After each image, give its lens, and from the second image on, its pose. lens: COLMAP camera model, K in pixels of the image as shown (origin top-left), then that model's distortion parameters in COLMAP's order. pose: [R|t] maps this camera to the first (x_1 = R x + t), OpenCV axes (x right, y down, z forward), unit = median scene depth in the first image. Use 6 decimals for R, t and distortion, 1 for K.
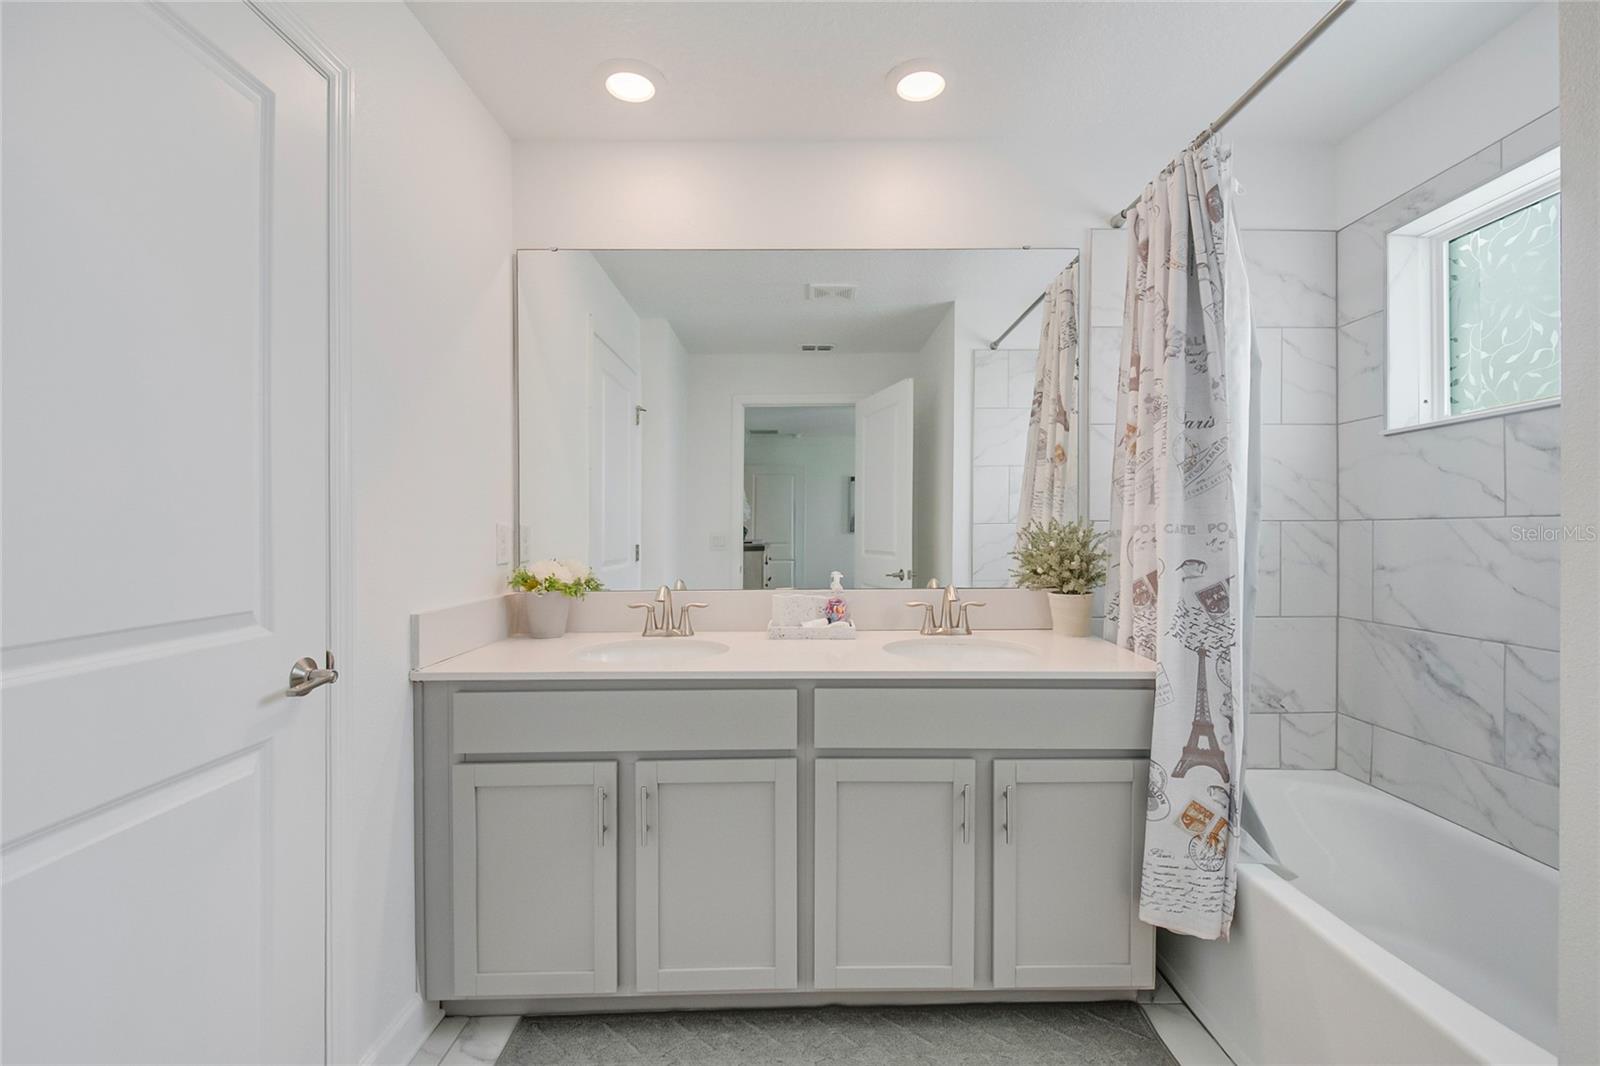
lens RADIAL K [[709.5, 0, 810.6], [0, 709.5, 543.9], [0, 0, 1]] dist [-0.001023, -0.000179]
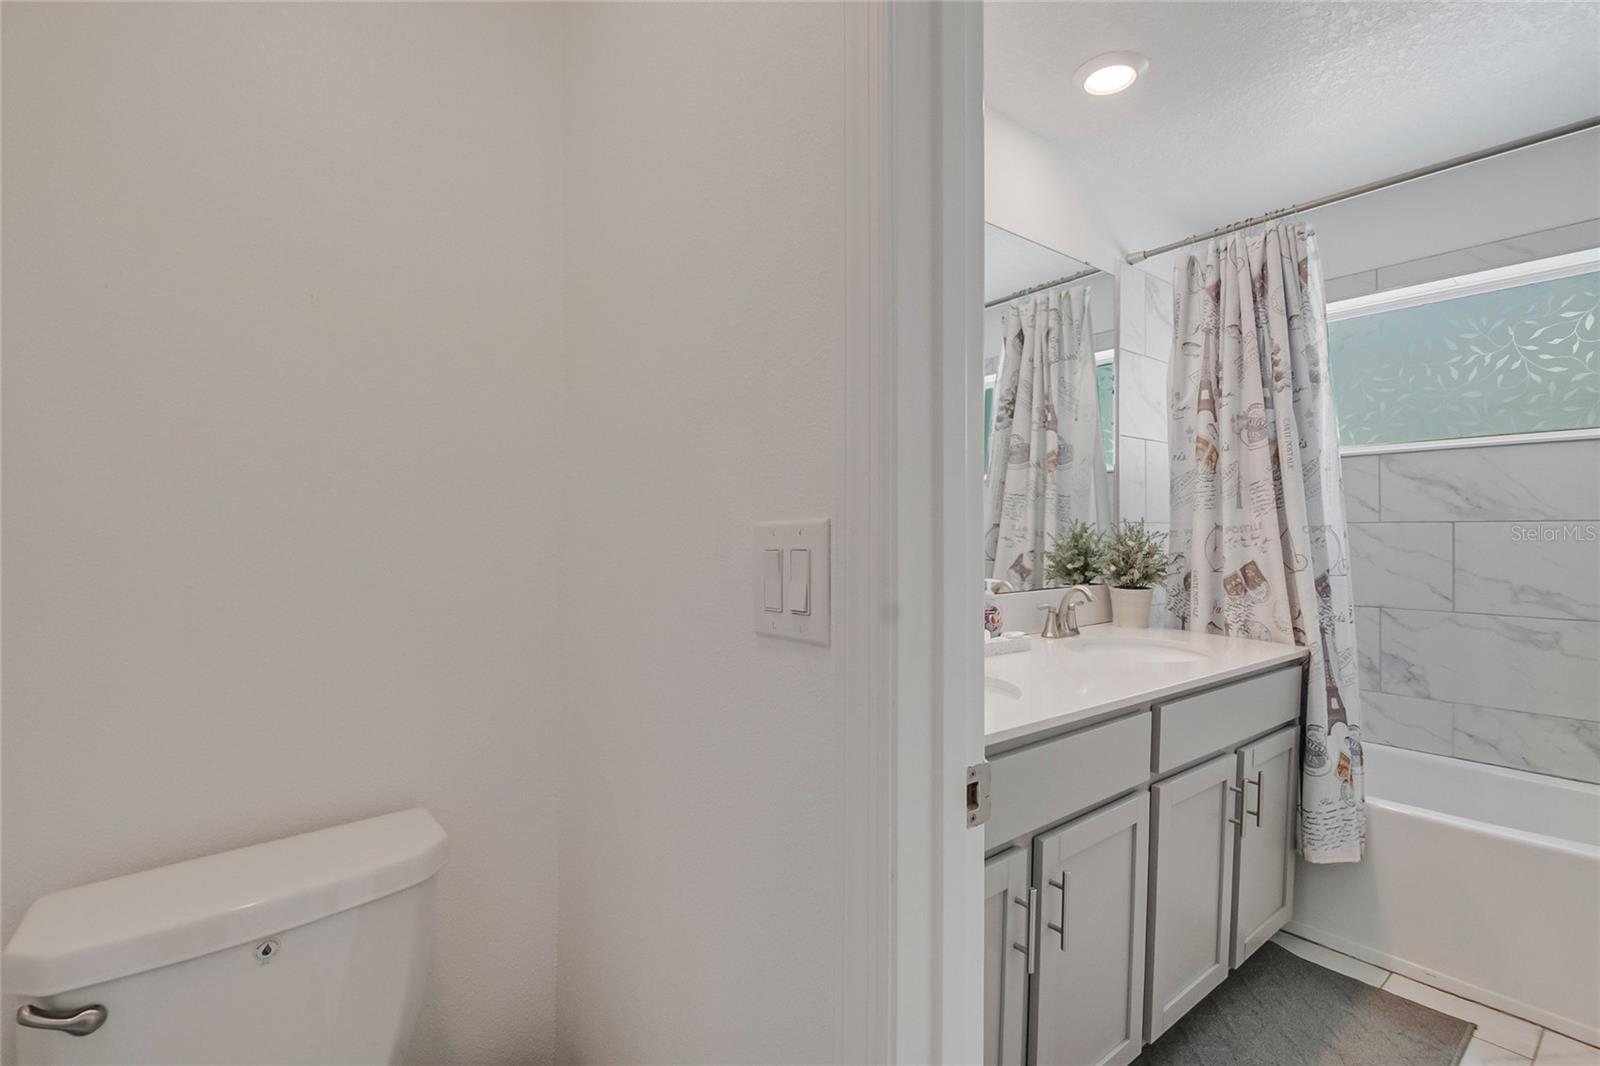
lens RADIAL K [[716.3, 0, 801.9], [0, 716.3, 528.4], [0, 0, 1]] dist [-0.001182, -0.000139]
pose [[0.797405, 0.003414, 0.603435, -0.890714], [0.008709, 0.999815, -0.017166, -0.010174], [-0.603382, 0.018944, 0.797228, 0.533050]]
